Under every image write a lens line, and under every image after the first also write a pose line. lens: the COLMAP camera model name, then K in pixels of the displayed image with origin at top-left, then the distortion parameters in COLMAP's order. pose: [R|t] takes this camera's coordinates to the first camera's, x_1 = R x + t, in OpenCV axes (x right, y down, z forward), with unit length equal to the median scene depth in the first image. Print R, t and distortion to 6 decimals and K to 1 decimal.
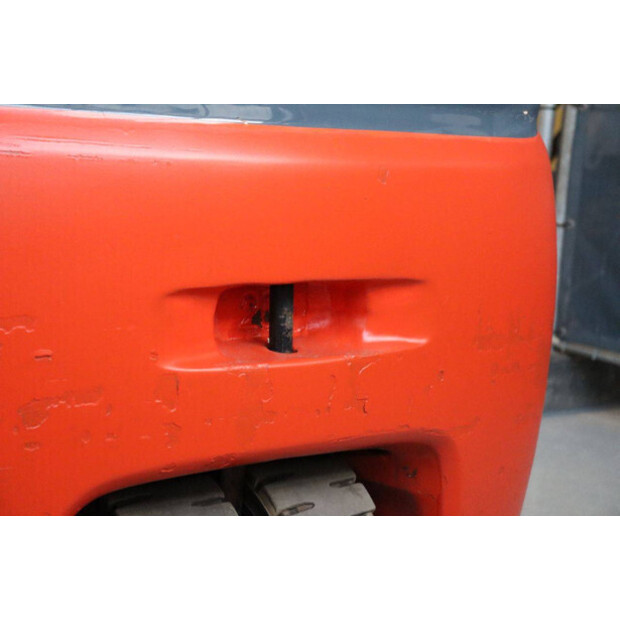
lens RADIAL K [[1629.2, 0, 310.2], [0, 1629.2, 310.1], [0, 0, 1]] dist [0.135936, 0.000000]
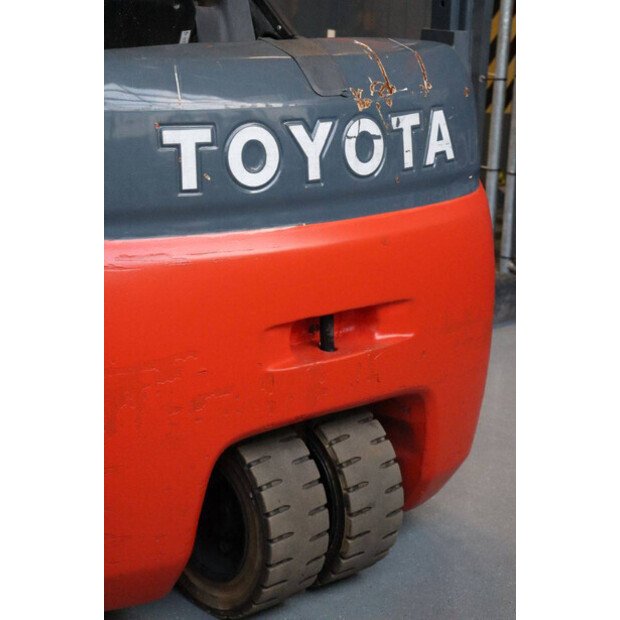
lens RADIAL K [[1629.2, 0, 309.7], [0, 1629.2, 309.7], [0, 0, 1]] dist [0.135936, 0.000000]
pose [[0.998978, -0.044759, 0.006343, -0.044838], [0.044045, 0.995290, 0.086358, -0.160712], [-0.010178, -0.085990, 0.996244, -0.669869]]
